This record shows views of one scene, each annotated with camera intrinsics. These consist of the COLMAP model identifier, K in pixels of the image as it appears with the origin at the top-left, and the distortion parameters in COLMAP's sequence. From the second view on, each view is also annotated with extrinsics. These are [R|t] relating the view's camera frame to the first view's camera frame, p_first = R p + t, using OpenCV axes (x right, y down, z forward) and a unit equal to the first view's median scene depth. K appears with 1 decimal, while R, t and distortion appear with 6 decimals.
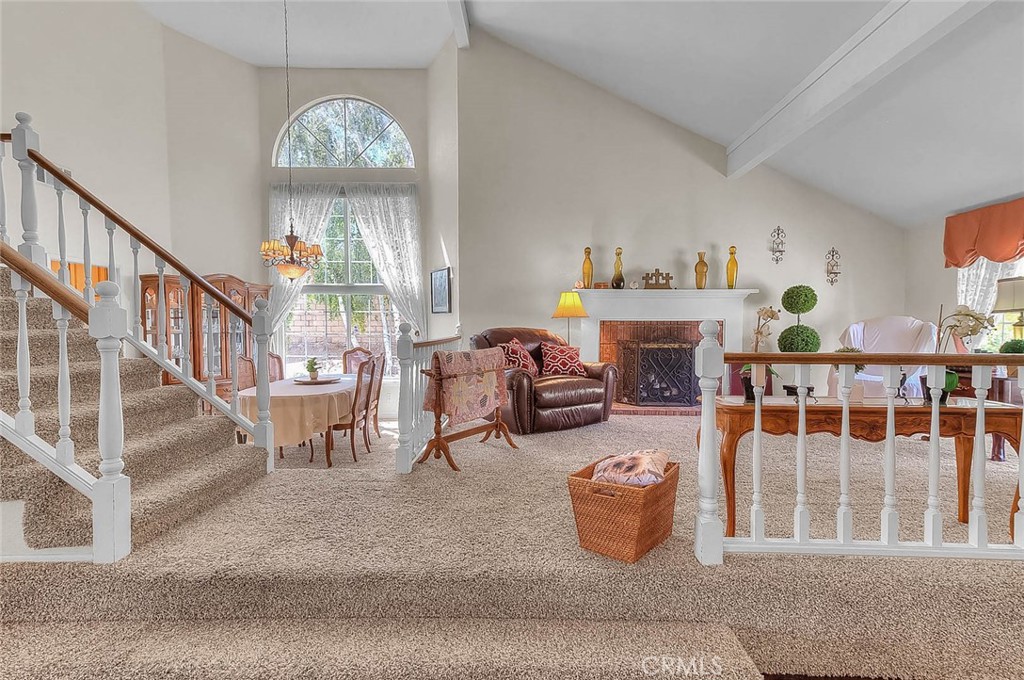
lens RADIAL K [[507.2, 0, 511.3], [0, 507.2, 338.2], [0, 0, 1]] dist [0.022989, -0.000448]
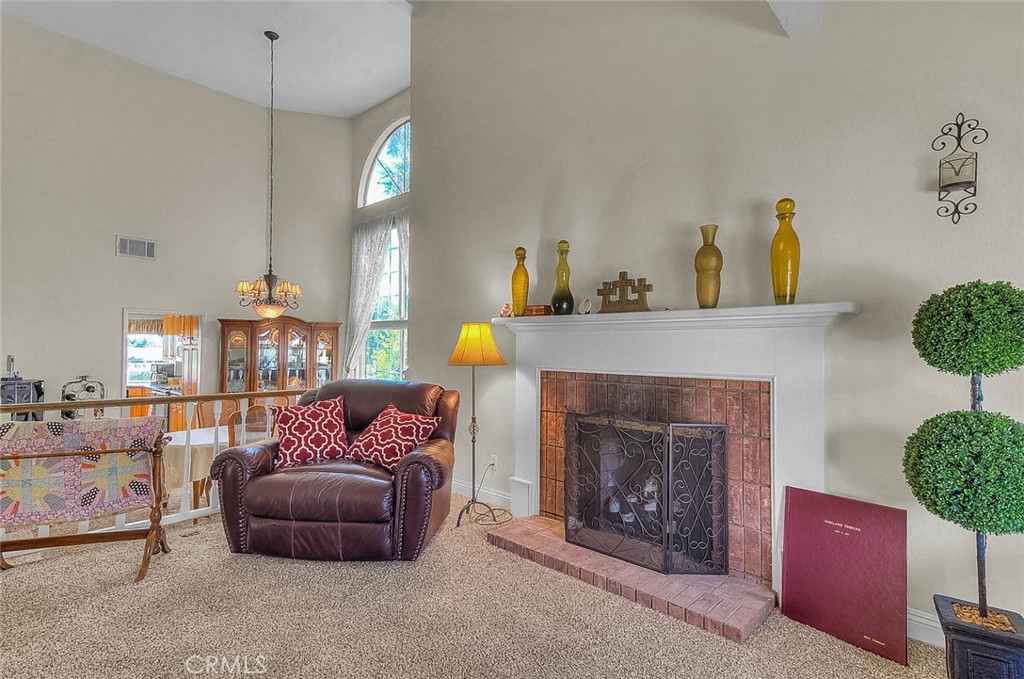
lens RADIAL K [[507.2, 0, 509.2], [0, 507.2, 339.9], [0, 0, 1]] dist [0.022989, -0.000448]
pose [[0.738116, -0.005725, -0.674650, 0.542318], [-0.021504, 0.999256, -0.032007, -0.050829], [0.674331, 0.038133, 0.737444, 0.555513]]
